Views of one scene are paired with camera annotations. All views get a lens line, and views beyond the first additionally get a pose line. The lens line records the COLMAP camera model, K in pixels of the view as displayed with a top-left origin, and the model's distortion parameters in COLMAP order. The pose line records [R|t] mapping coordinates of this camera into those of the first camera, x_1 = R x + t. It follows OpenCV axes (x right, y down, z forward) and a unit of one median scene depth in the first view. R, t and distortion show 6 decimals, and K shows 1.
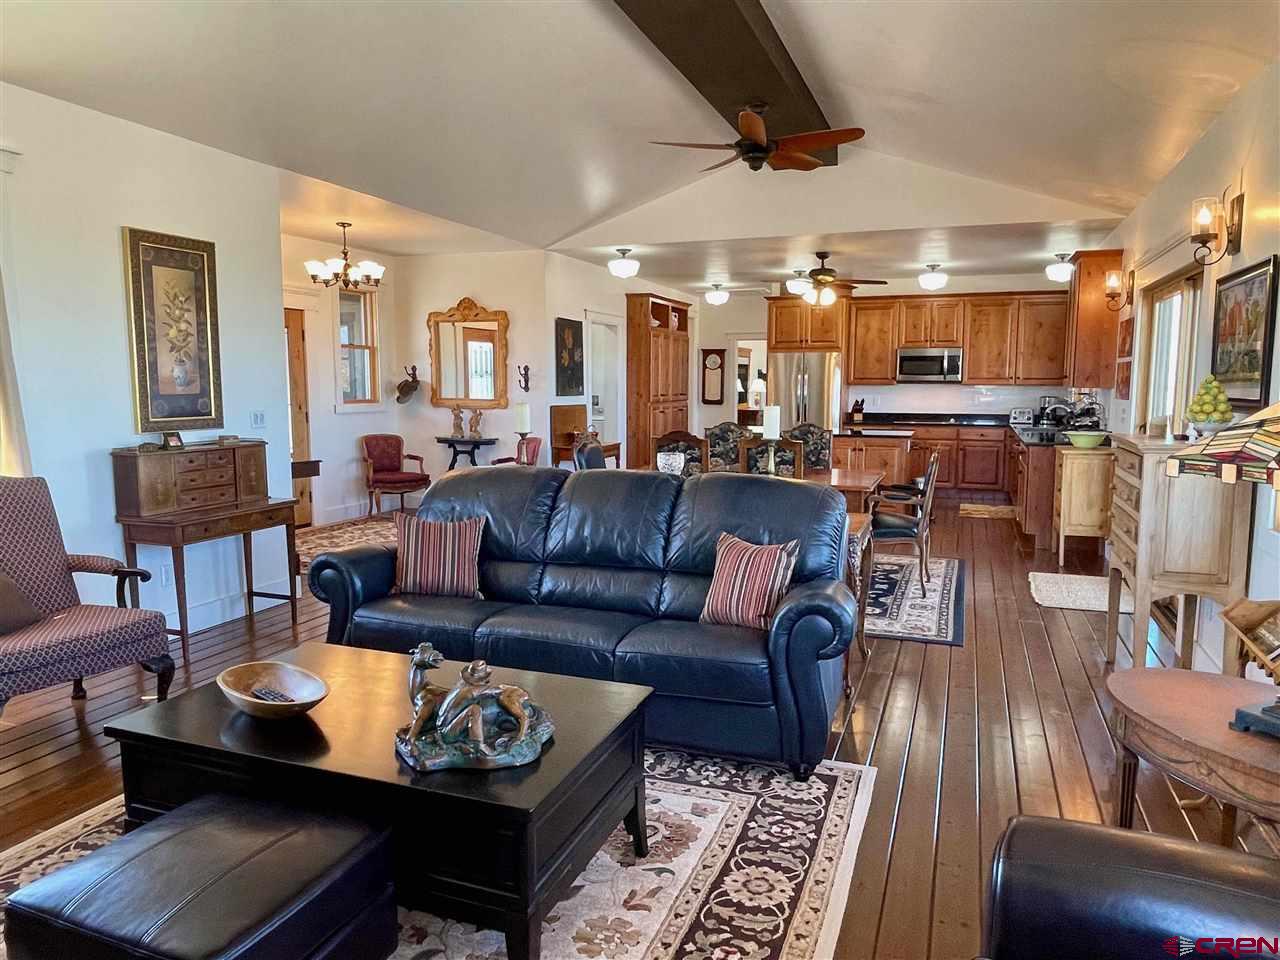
lens RADIAL K [[856.3, 0, 642.8], [0, 856.3, 486.9], [0, 0, 1]] dist [-0.002058, -0.008020]
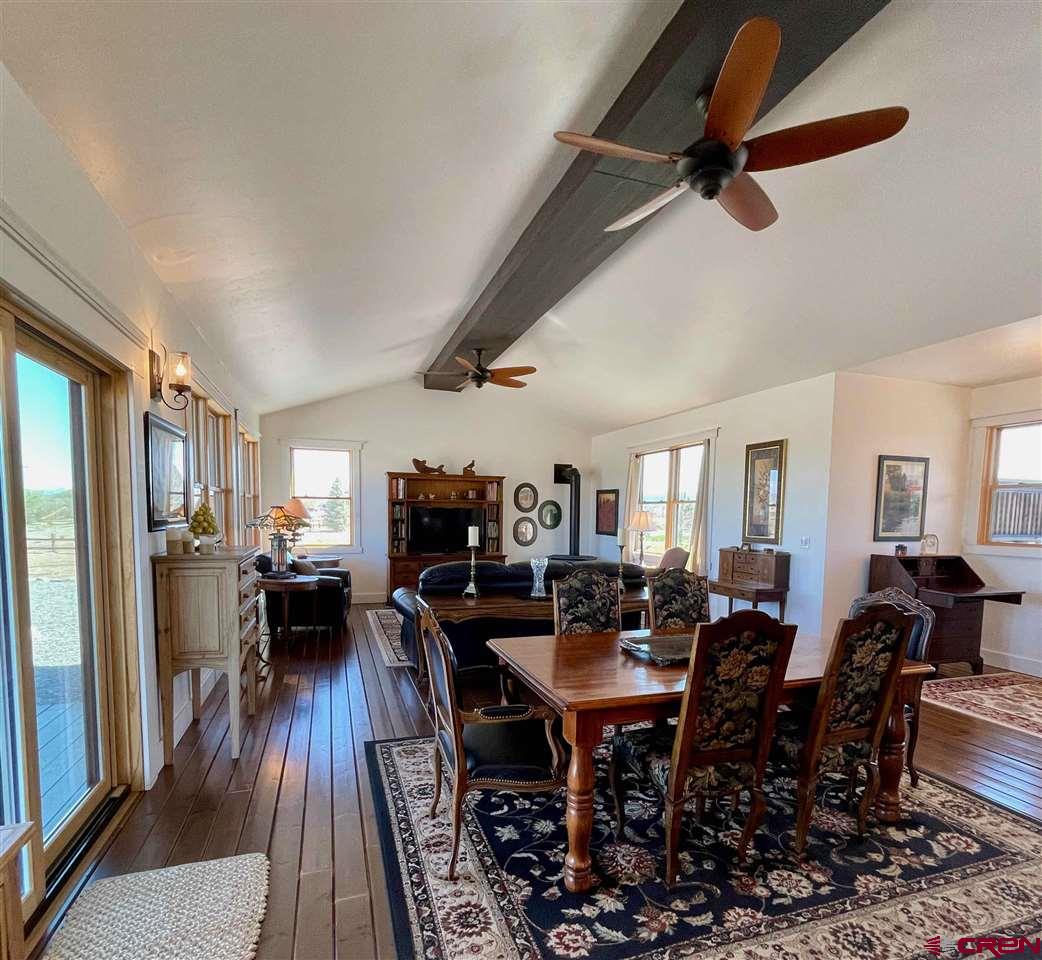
lens RADIAL K [[562.3, 0, 523.0], [0, 562.3, 558.5], [0, 0, 1]] dist [-0.009698, 0.005284]
pose [[-0.769327, 0.036668, -0.637802, 0.310884], [-0.095863, 0.980422, 0.171997, -0.092262], [0.631622, 0.193464, -0.750750, 0.751959]]
